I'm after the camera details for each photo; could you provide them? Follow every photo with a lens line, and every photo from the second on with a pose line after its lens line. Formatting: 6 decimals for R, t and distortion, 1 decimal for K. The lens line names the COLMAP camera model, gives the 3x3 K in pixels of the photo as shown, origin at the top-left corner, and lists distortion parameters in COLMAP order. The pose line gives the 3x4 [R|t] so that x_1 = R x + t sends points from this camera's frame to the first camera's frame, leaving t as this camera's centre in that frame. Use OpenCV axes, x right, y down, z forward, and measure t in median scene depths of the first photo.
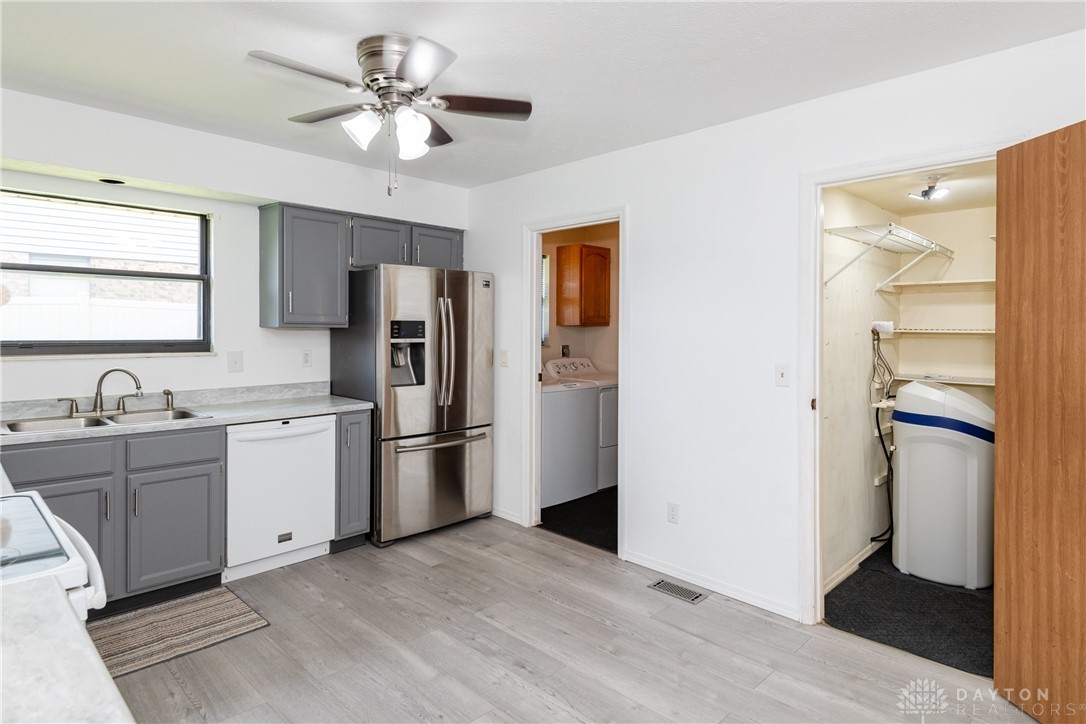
lens RADIAL K [[588.8, 0, 540.5], [0, 588.8, 332.9], [0, 0, 1]] dist [0.000174, -0.000405]
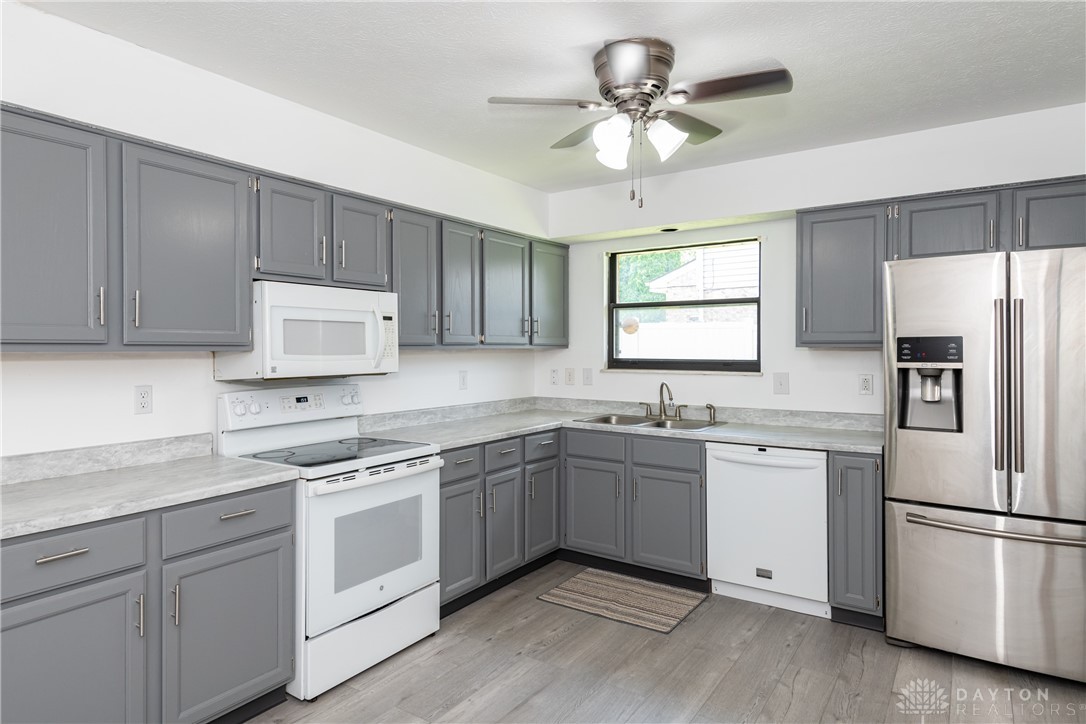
lens RADIAL K [[644.9, 0, 539.1], [0, 644.9, 344.1], [0, 0, 1]] dist [0.003467, 0.000470]
pose [[0.171646, -0.012179, -0.985083, 0.513005], [-0.006085, 0.999891, -0.013423, 0.001009], [0.985140, 0.008298, 0.171553, 0.470883]]
